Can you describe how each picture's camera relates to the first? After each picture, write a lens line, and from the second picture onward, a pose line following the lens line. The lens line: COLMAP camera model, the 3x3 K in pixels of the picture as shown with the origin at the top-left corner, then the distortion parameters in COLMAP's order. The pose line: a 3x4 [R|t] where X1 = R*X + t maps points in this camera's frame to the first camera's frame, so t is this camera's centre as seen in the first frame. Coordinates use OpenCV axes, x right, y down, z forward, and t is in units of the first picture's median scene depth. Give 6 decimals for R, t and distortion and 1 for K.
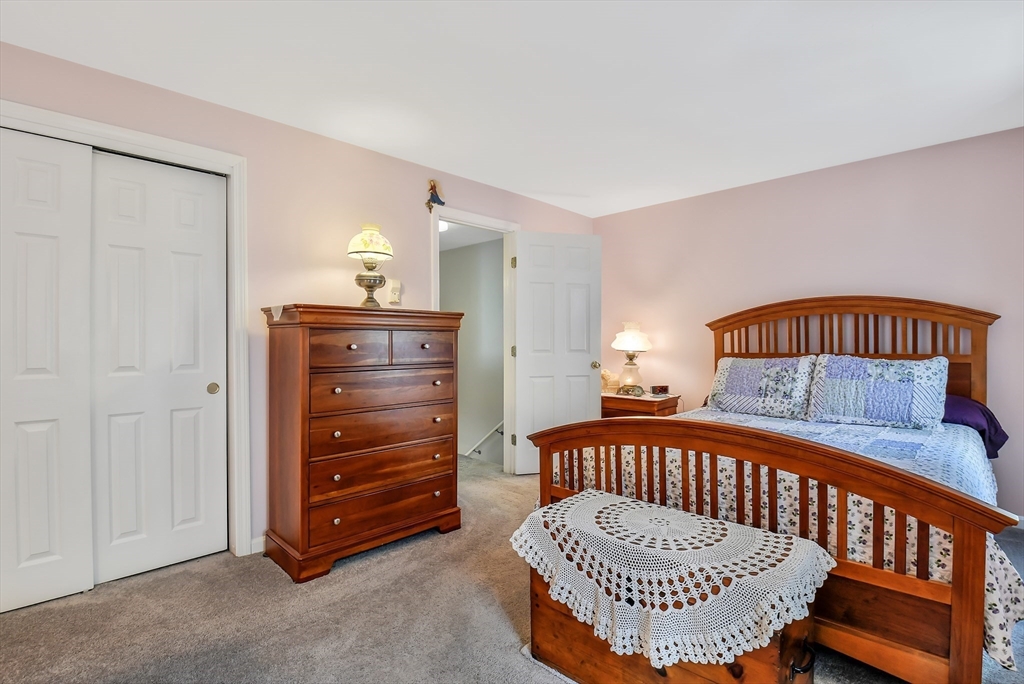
lens RADIAL K [[477.0, 0, 515.8], [0, 477.0, 345.4], [0, 0, 1]] dist [-0.042544, 0.000062]
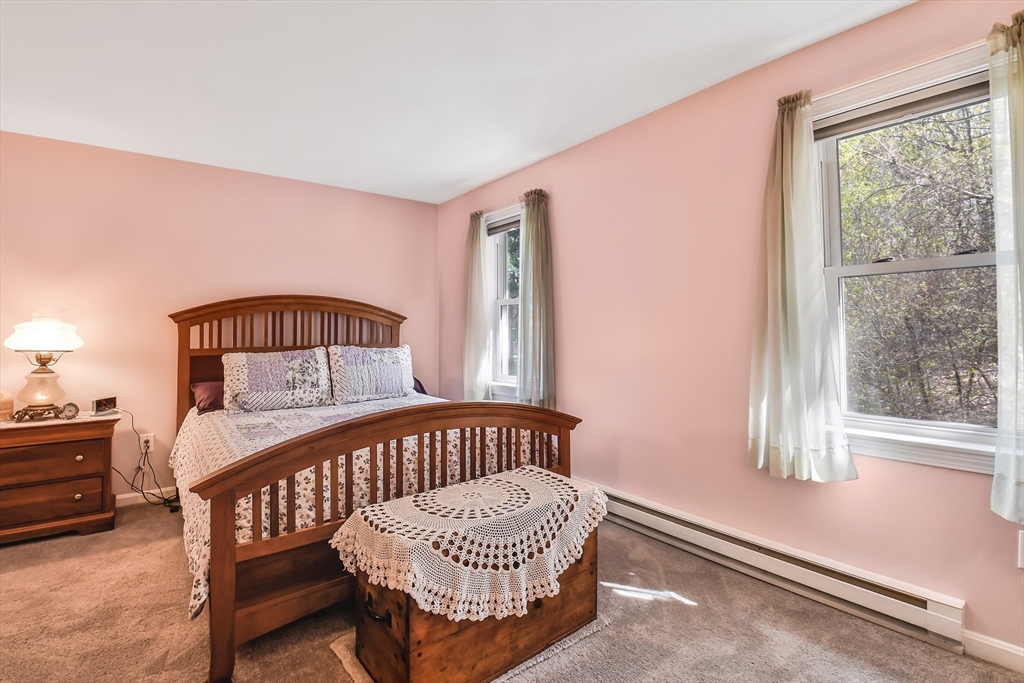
lens RADIAL K [[462.0, 0, 508.5], [0, 462.0, 340.3], [0, 0, 1]] dist [-0.003752, -0.001095]
pose [[0.146272, -0.011773, 0.989174, -0.401950], [0.017499, 0.999804, 0.009312, 0.002551], [-0.989090, 0.015948, 0.146449, 0.409418]]
